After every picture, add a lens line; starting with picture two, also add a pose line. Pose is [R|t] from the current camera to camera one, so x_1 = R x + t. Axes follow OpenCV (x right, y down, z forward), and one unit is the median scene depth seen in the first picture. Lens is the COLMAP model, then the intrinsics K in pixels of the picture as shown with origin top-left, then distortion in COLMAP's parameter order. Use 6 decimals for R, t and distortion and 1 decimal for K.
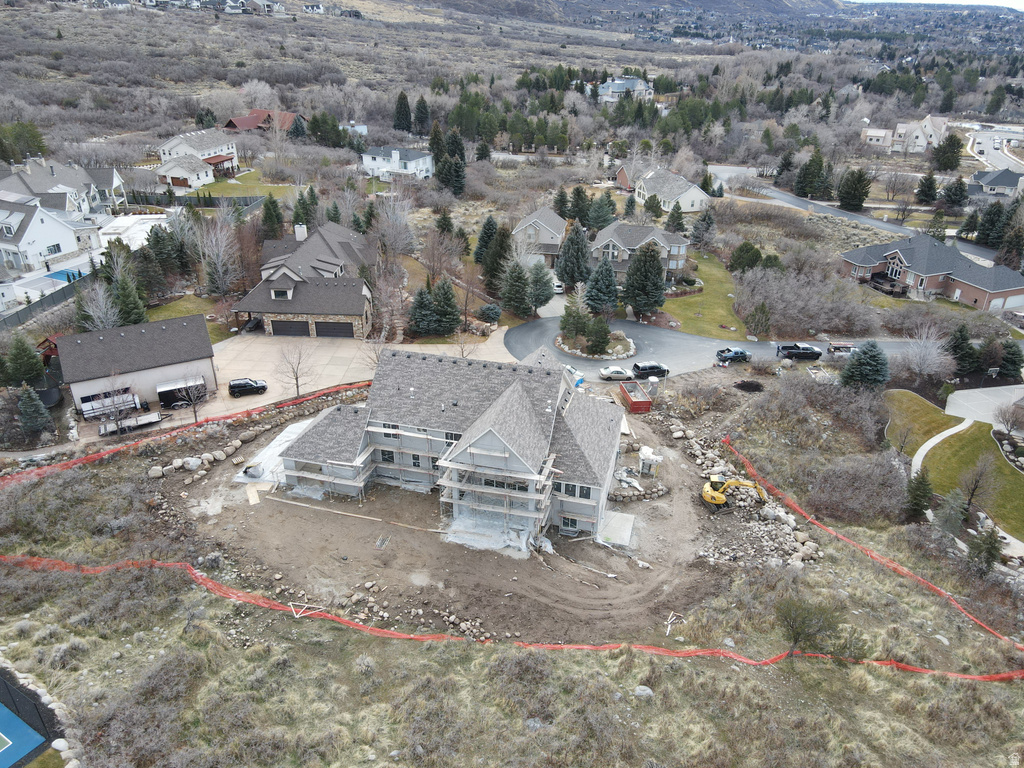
lens RADIAL K [[748.5, 0, 512.0], [0, 748.5, 384.0], [0, 0, 1]] dist [0.007180, 0.012746]
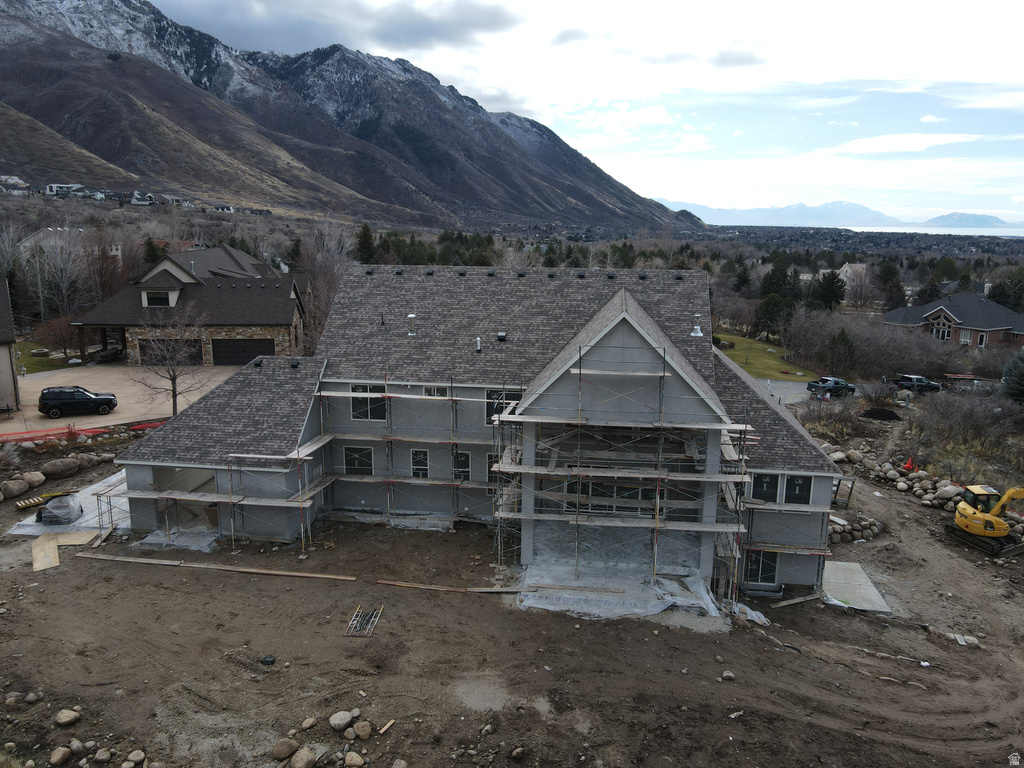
lens RADIAL K [[748.5, 0, 512.0], [0, 748.5, 384.0], [0, 0, 1]] dist [0.007180, 0.012746]
pose [[0.991649, -0.020703, 0.127296, -0.133094], [0.053477, 0.964186, -0.259780, 0.184453], [-0.117359, 0.264418, 0.957241, 0.532764]]
